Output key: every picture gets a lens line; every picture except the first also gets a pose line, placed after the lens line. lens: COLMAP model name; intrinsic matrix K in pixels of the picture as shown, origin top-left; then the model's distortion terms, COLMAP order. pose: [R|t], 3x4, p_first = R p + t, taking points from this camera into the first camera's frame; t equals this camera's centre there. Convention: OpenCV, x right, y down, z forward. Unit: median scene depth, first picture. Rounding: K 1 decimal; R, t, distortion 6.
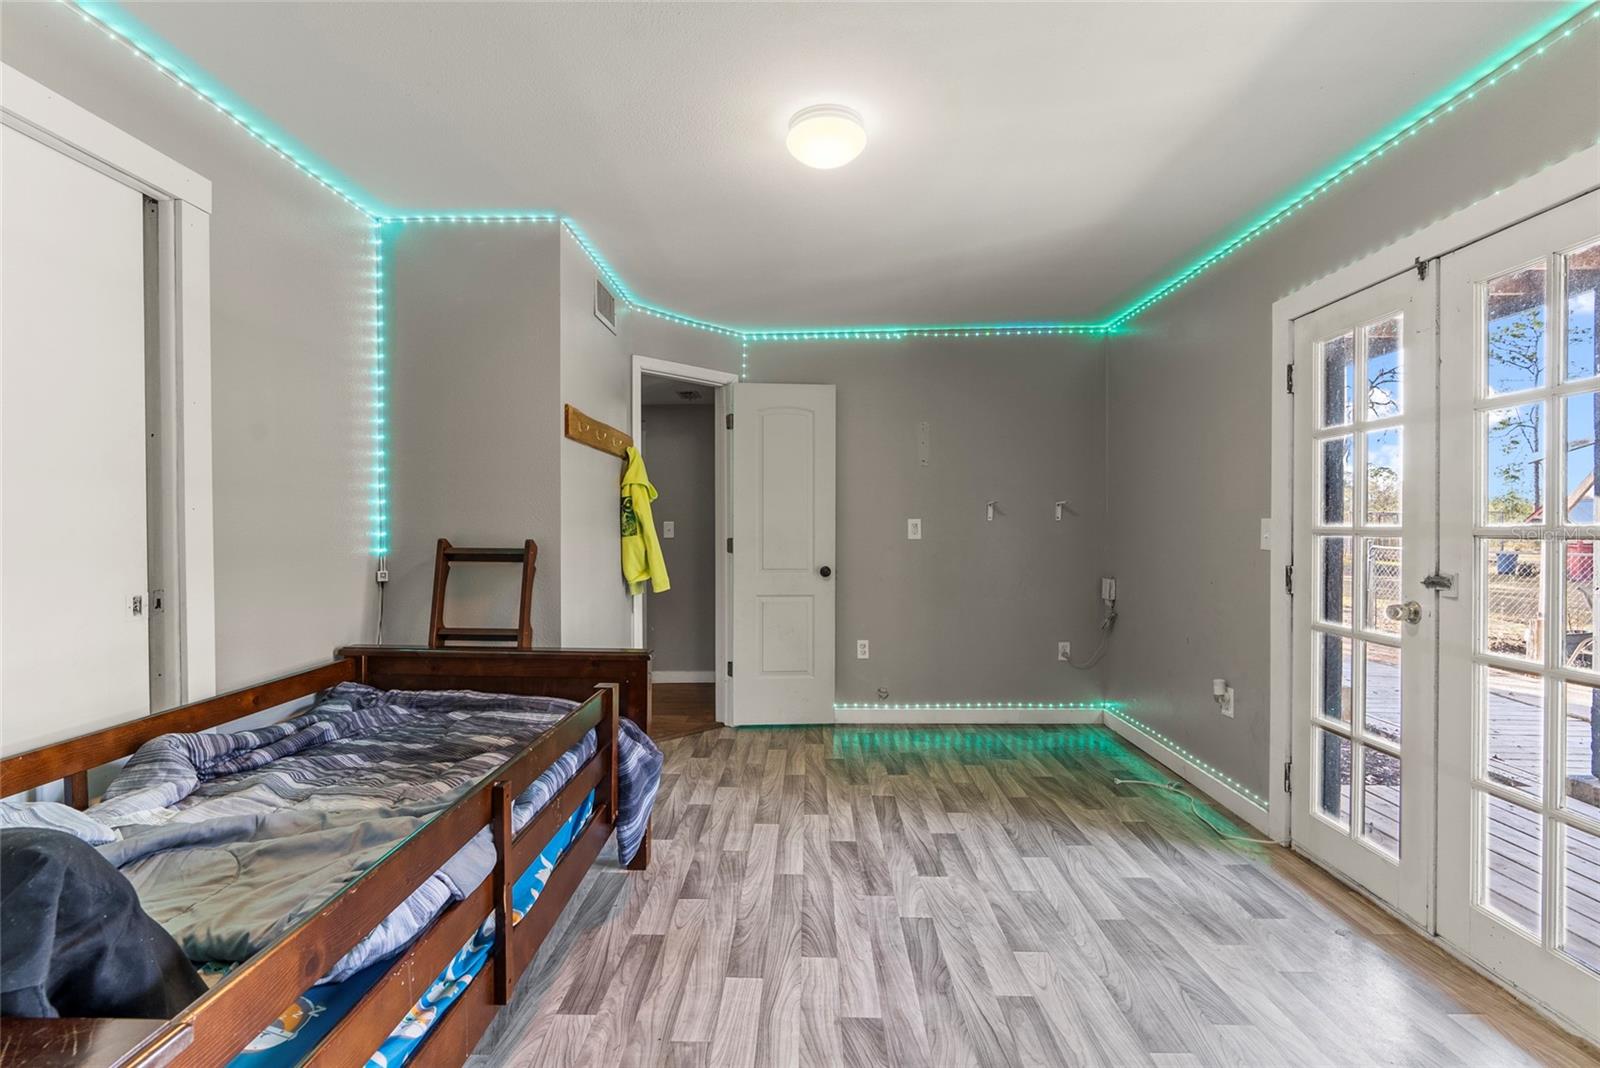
lens RADIAL K [[726.6, 0, 800.4], [0, 726.6, 531.9], [0, 0, 1]] dist [-0.008744, 0.004211]
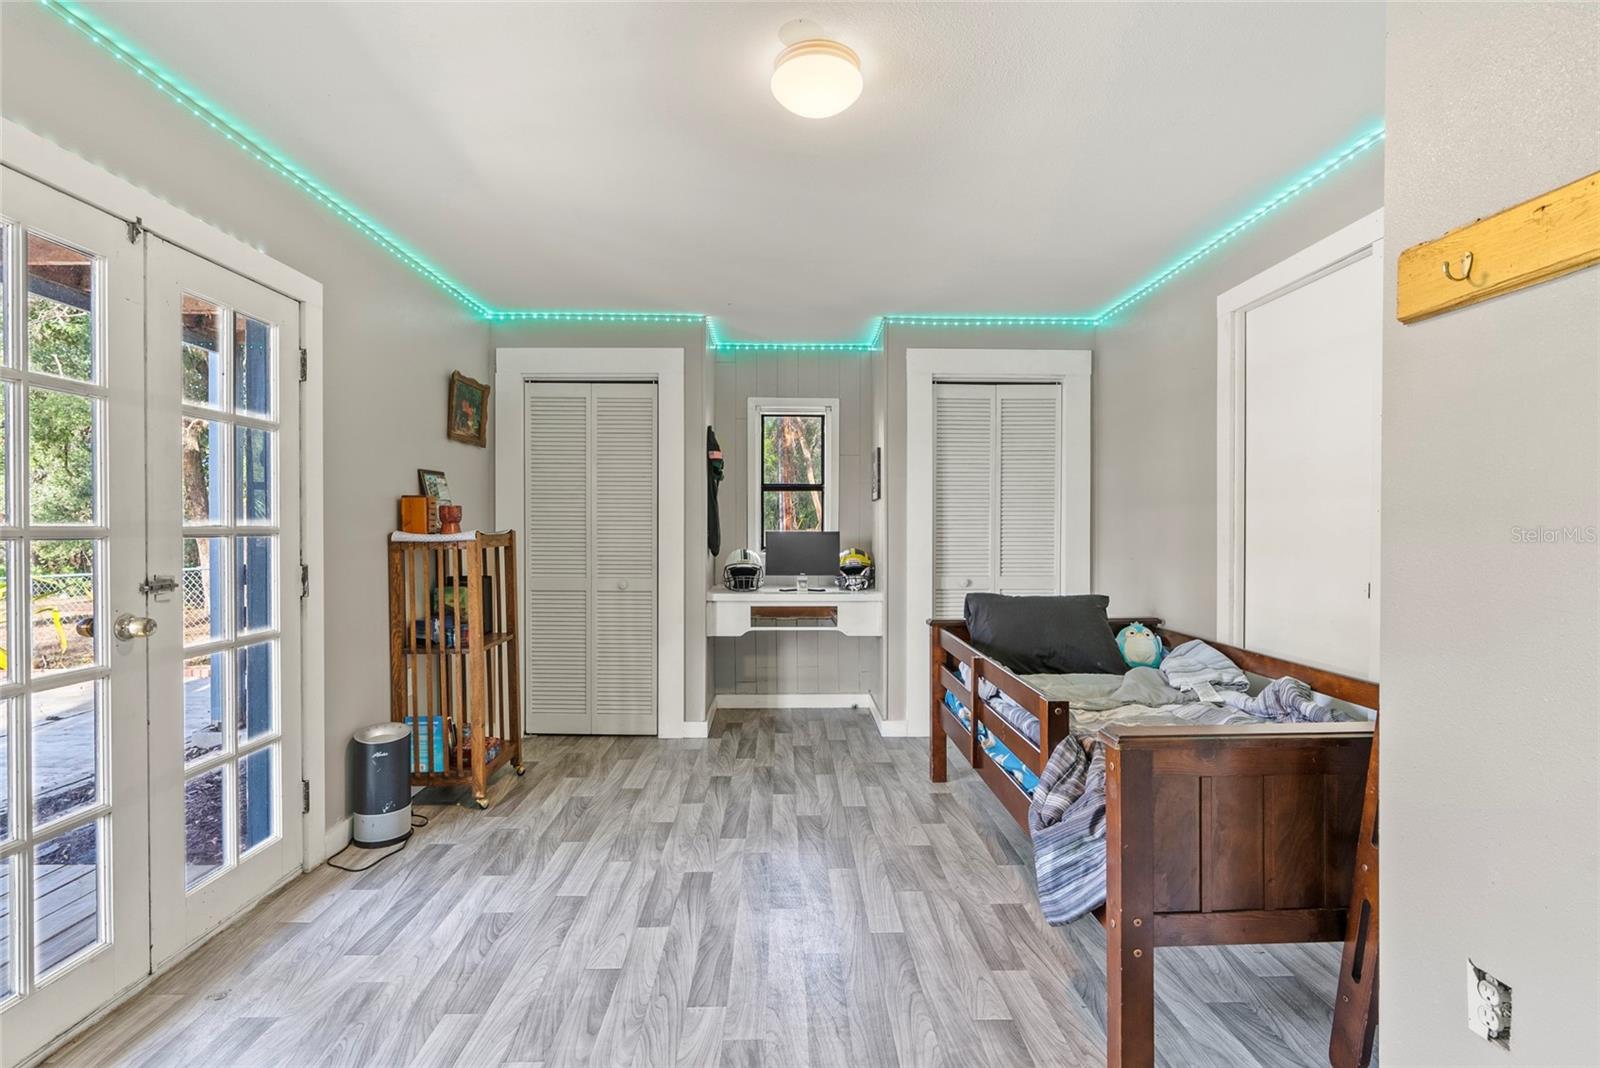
lens RADIAL K [[761.9, 0, 801.9], [0, 761.9, 534.1], [0, 0, 1]] dist [0.000090, 0.000013]
pose [[-0.999146, 0.000606, -0.041322, 0.095355], [0.000137, 0.999936, 0.011354, -0.008669], [0.041326, 0.011338, -0.999081, 2.017261]]
